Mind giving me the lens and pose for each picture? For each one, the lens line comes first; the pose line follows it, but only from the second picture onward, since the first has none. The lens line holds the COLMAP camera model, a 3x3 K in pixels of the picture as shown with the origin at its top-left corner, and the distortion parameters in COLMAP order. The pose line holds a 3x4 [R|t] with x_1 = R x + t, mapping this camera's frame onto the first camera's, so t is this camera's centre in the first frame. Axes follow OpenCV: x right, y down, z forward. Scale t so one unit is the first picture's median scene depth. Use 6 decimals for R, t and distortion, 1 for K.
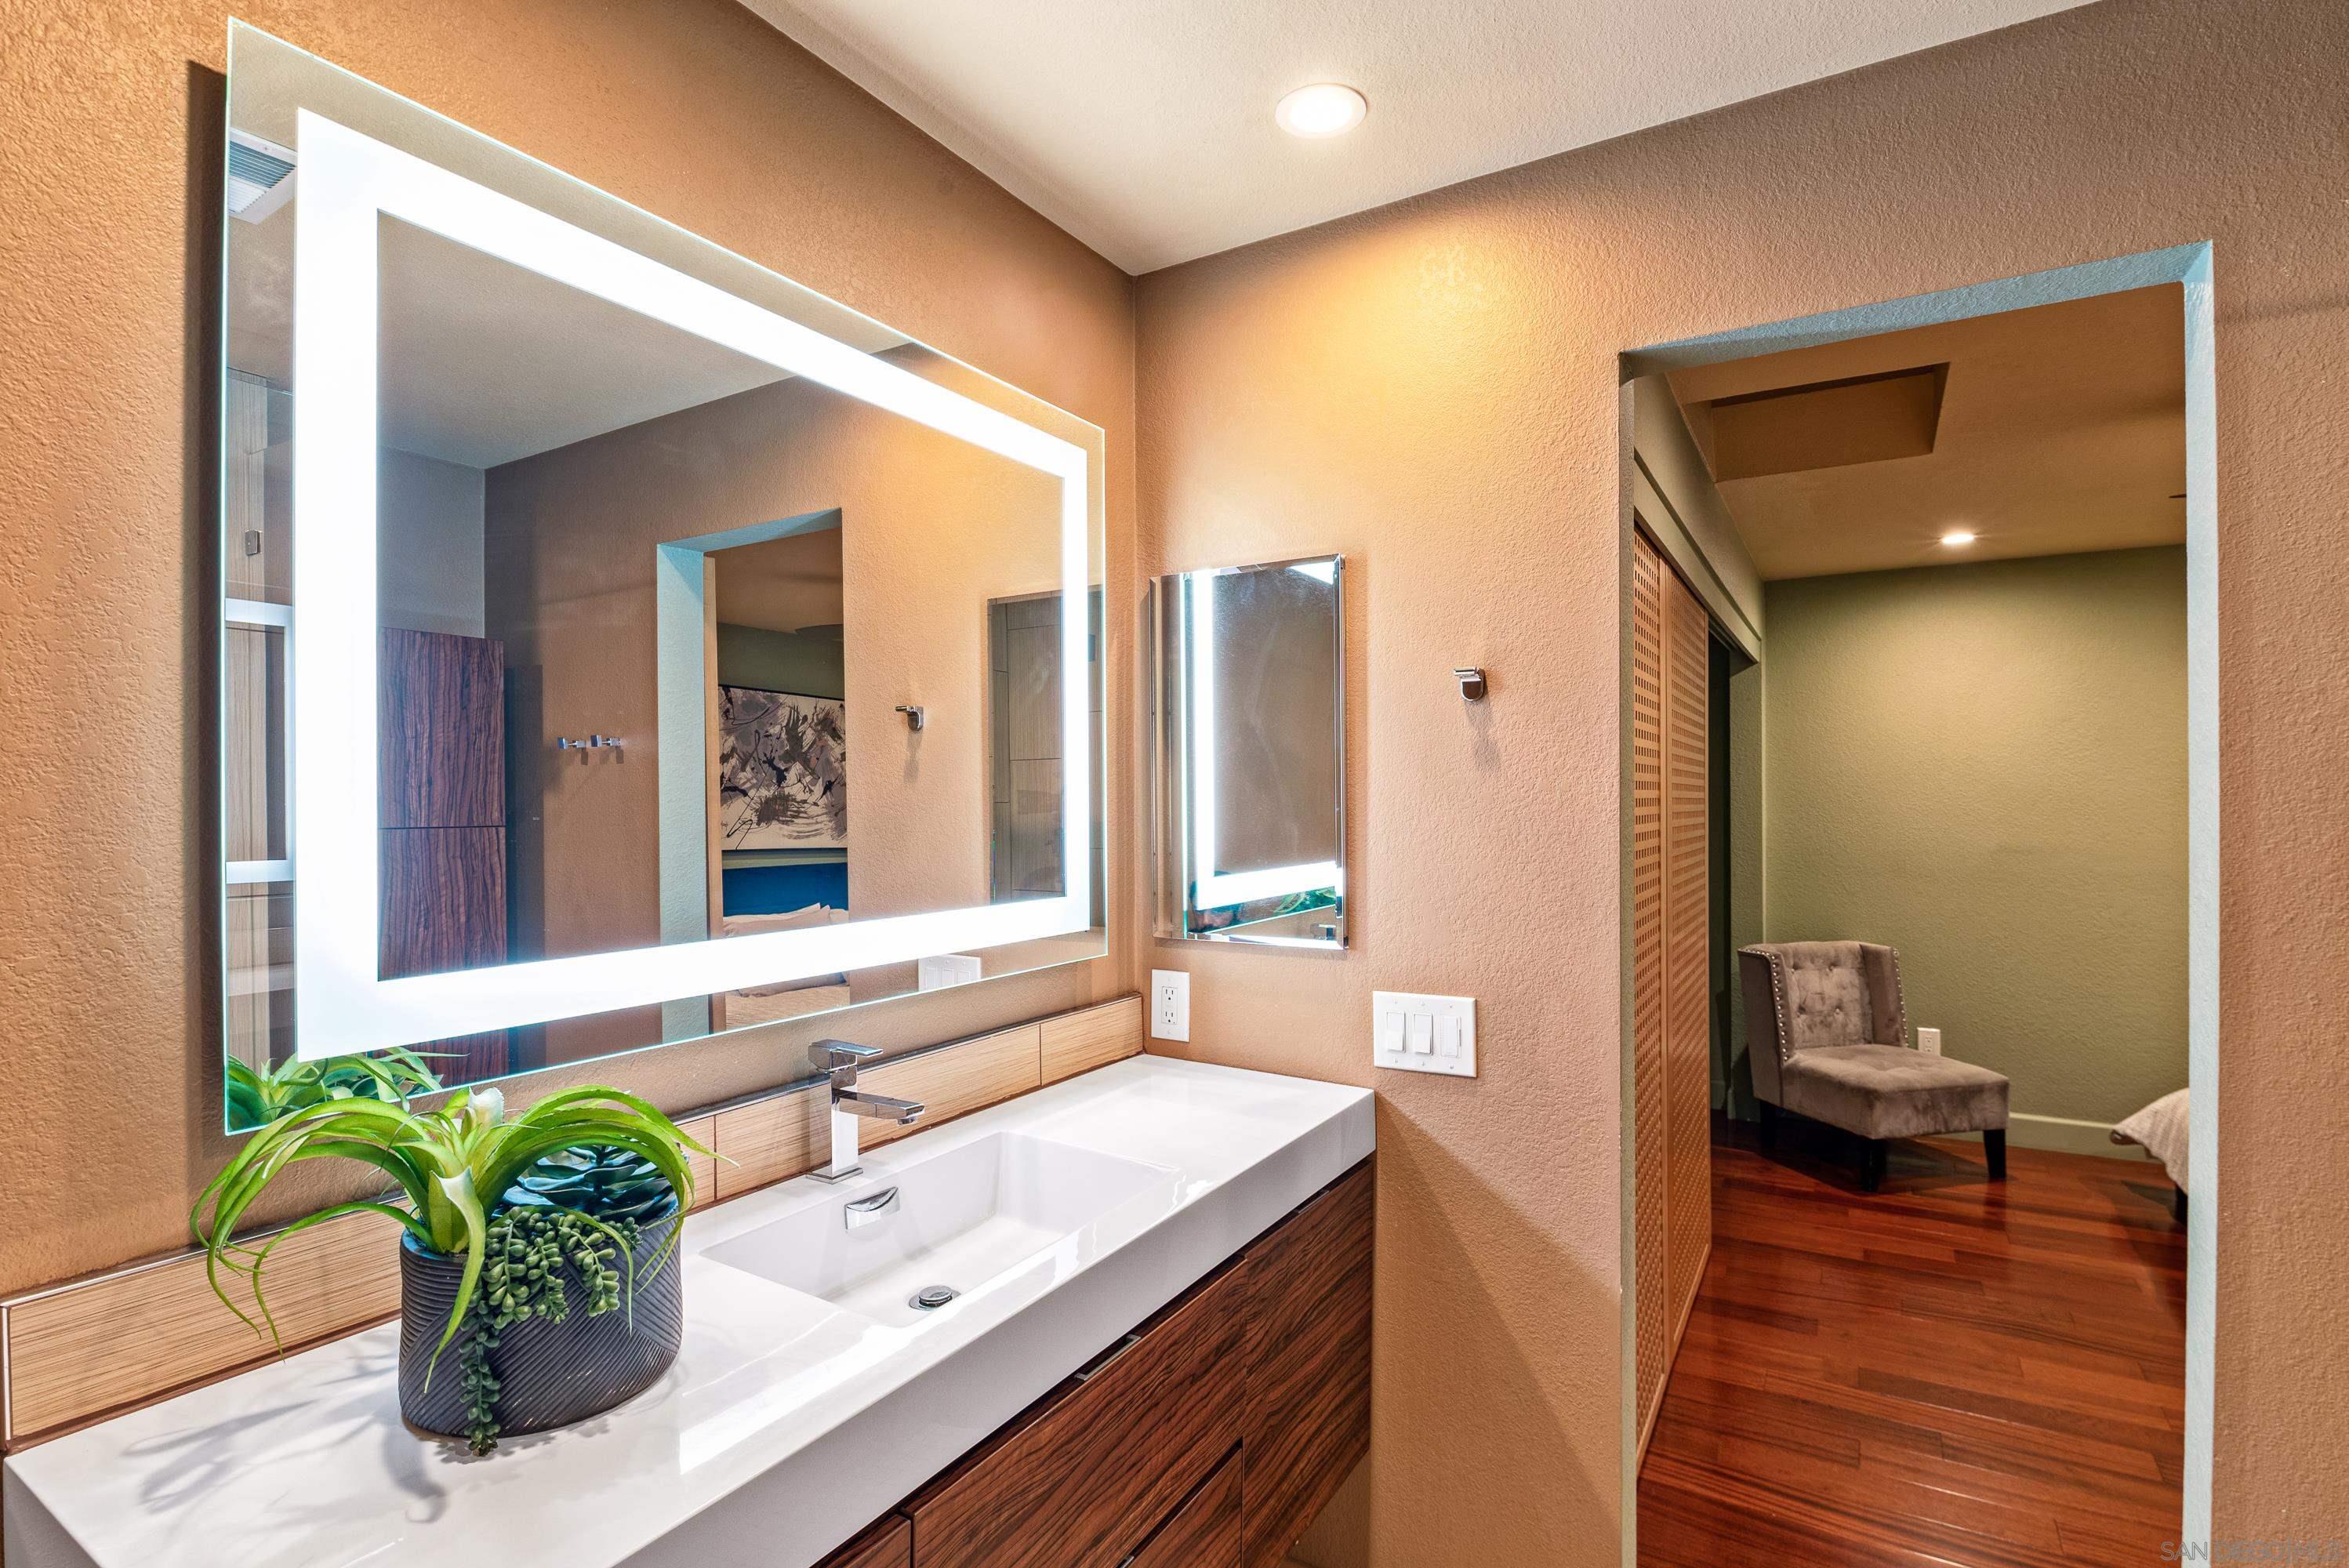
lens RADIAL K [[1127.7, 0, 1176.1], [0, 1127.7, 794.7], [0, 0, 1]] dist [-0.000779, -0.000203]
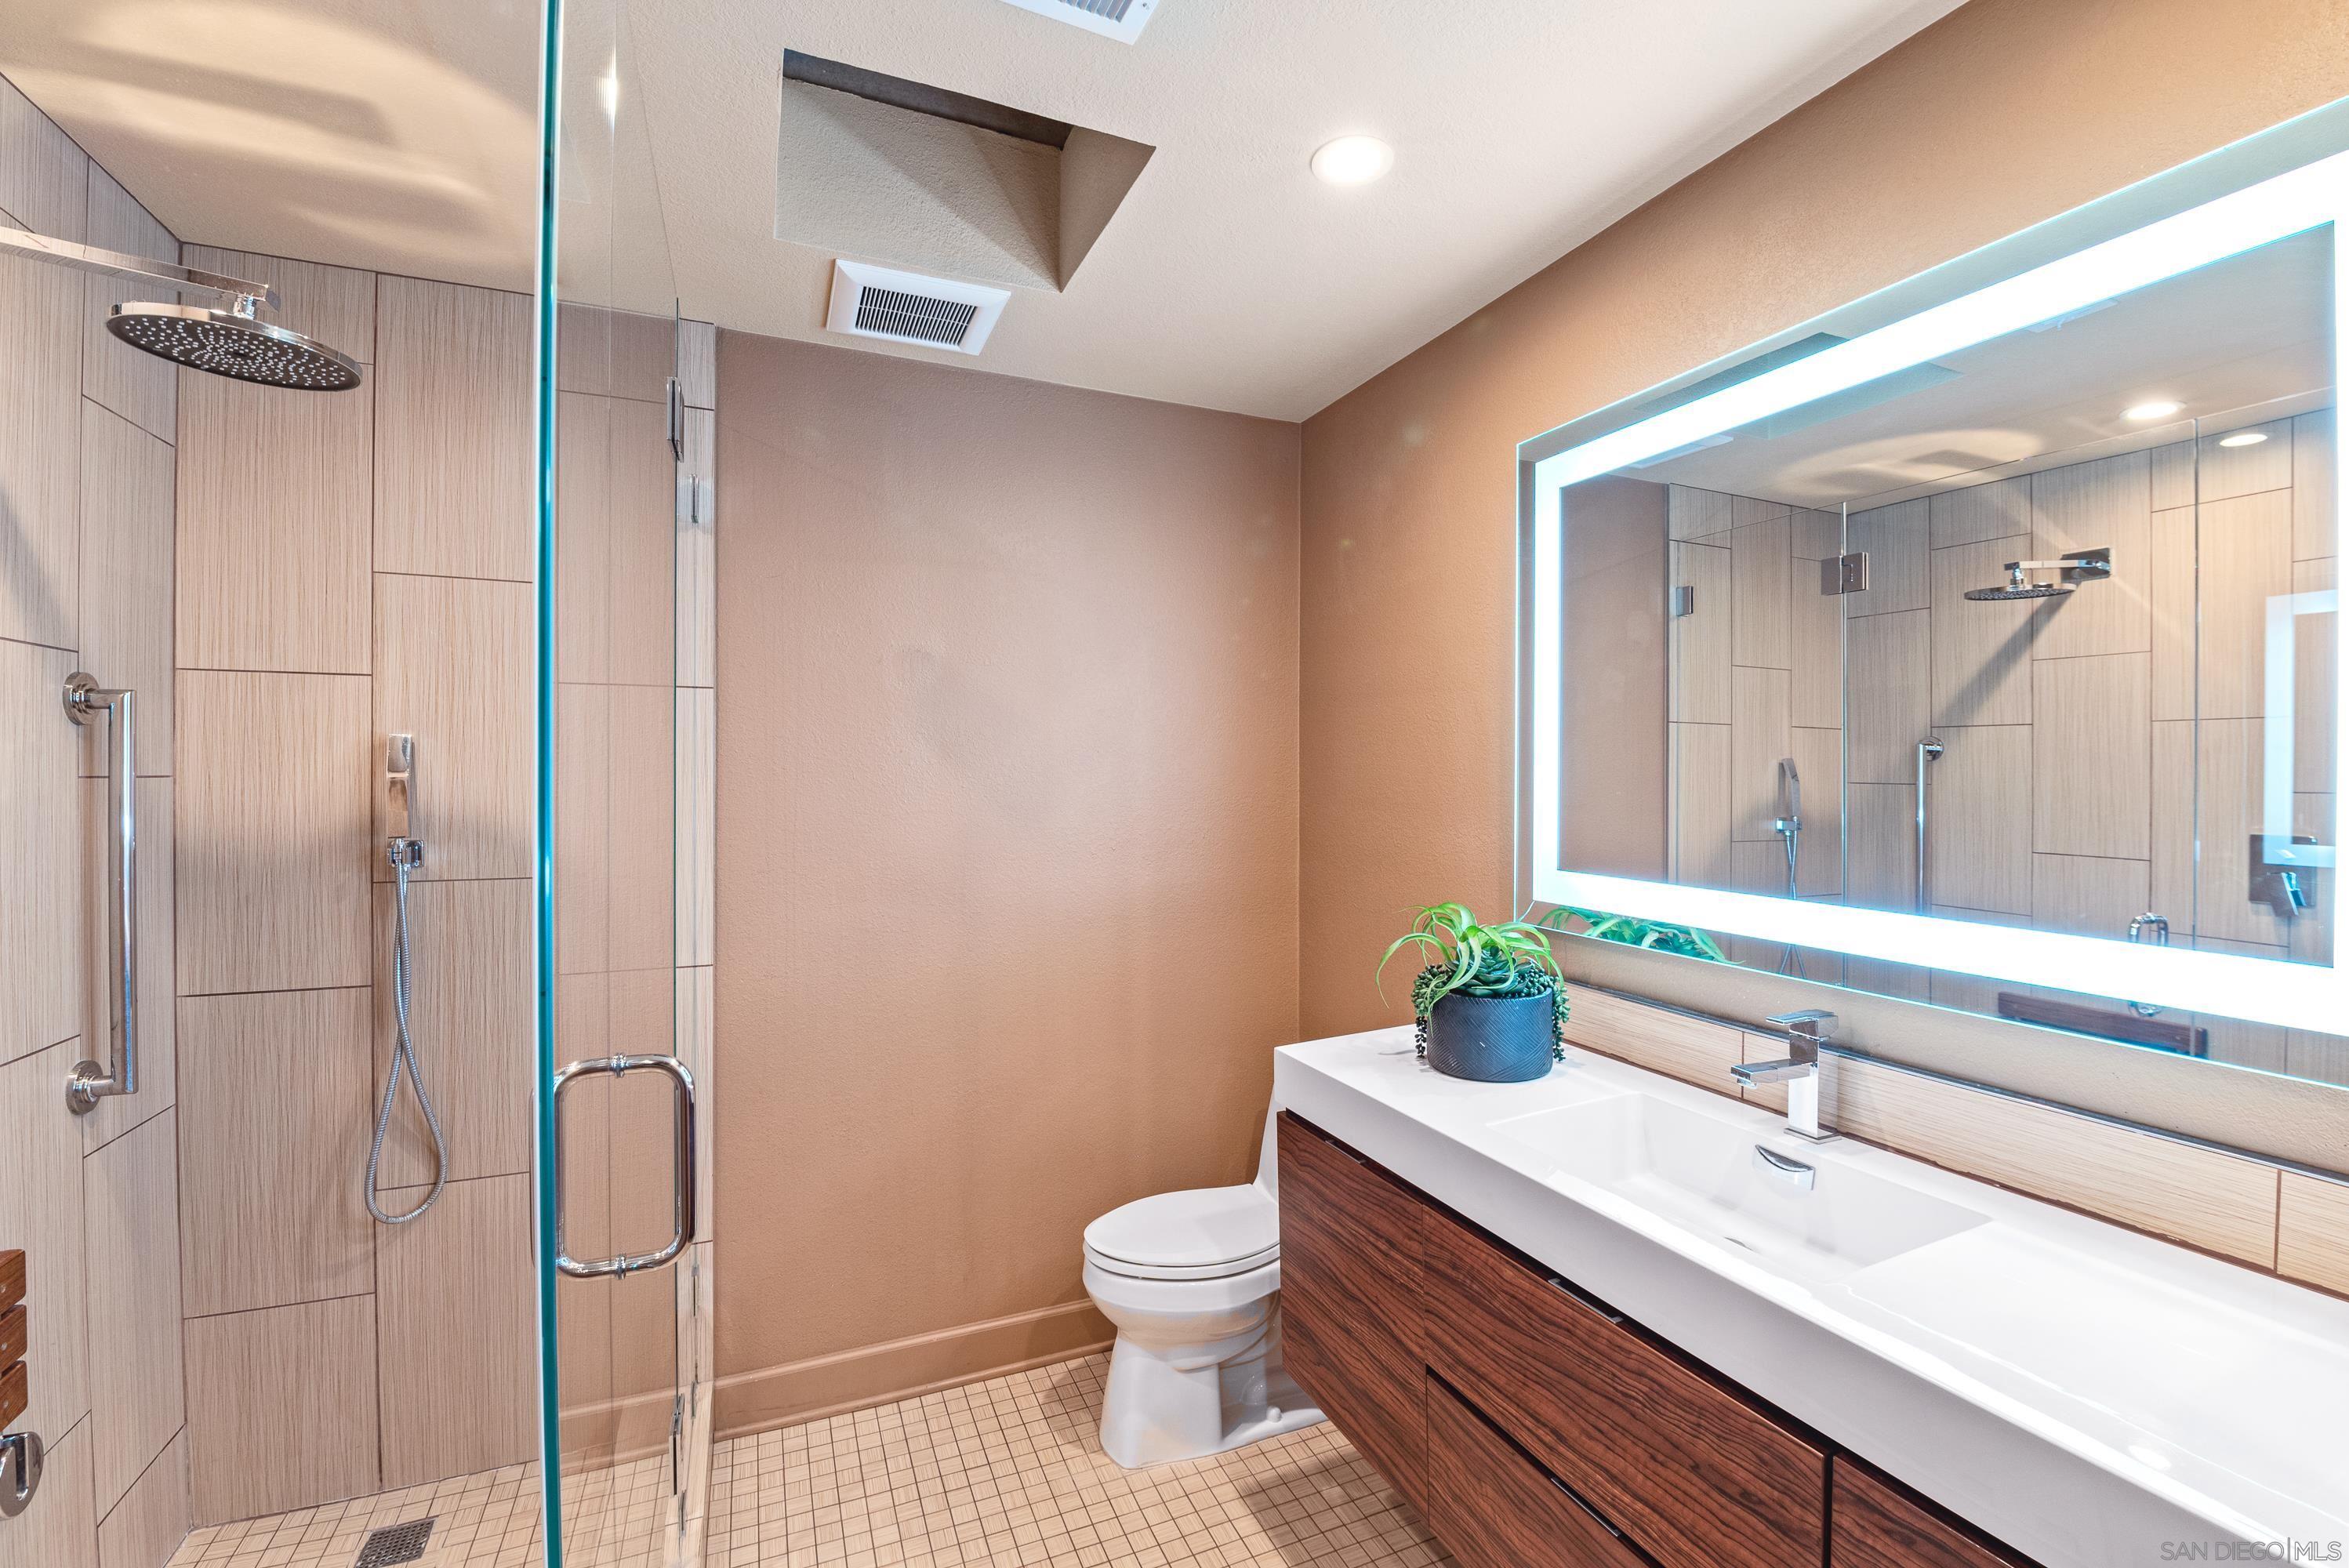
lens RADIAL K [[1014.9, 0, 1202.3], [0, 1014.9, 770.0], [0, 0, 1]] dist [0.009937, -0.011384]
pose [[-0.562247, 0.001196, -0.826968, 0.828469], [-0.000233, 0.999999, 0.001605, -0.009610], [0.826969, 0.001095, -0.562246, 1.082757]]
